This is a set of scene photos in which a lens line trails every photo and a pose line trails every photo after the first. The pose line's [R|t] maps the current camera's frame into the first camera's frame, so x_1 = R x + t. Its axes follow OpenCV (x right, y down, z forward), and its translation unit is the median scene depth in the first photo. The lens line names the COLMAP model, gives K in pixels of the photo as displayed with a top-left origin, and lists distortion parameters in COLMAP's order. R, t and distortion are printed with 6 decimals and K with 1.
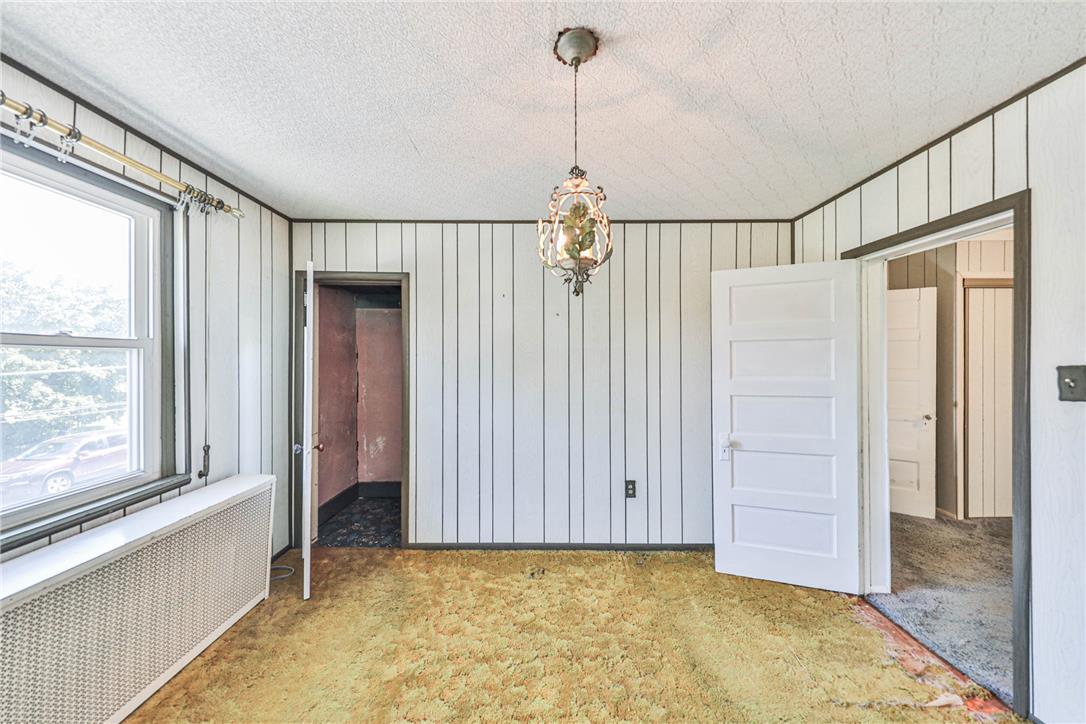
lens RADIAL K [[367.4, 0, 534.7], [0, 367.4, 362.9], [0, 0, 1]] dist [0.008752, -0.002683]
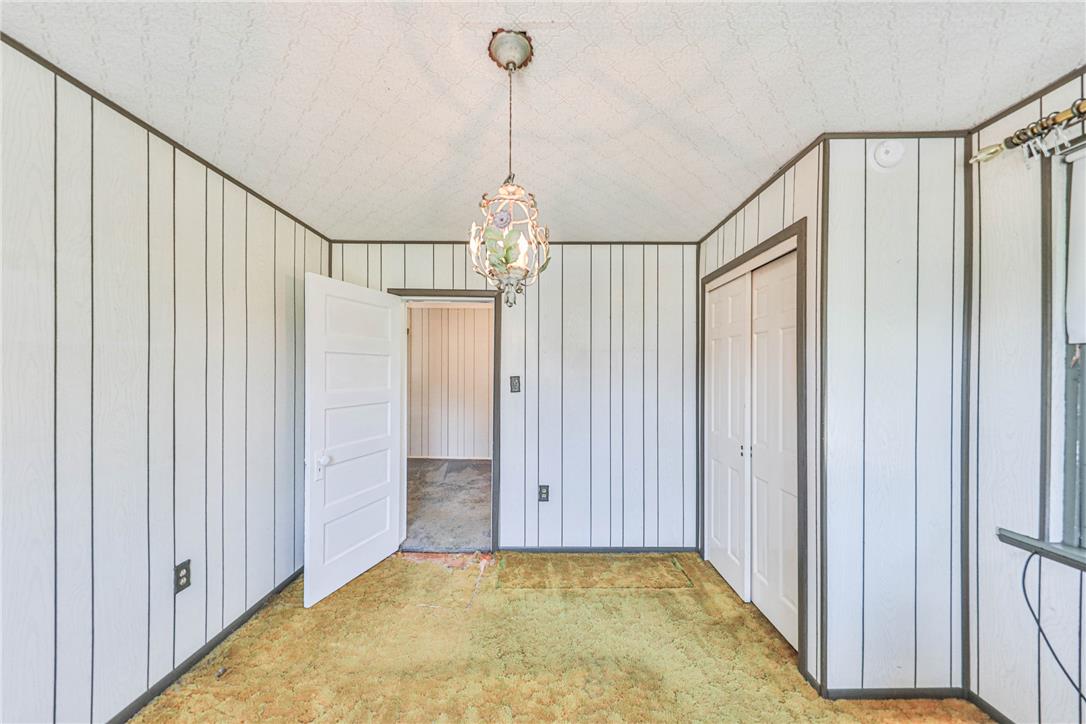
lens RADIAL K [[367.4, 0, 539.3], [0, 367.4, 372.7], [0, 0, 1]] dist [0.008752, -0.002683]
pose [[0.019768, 0.003403, 0.999799, -0.431877], [-0.002180, 0.999992, -0.003361, -0.004578], [-0.999802, -0.002113, 0.019775, 0.459800]]
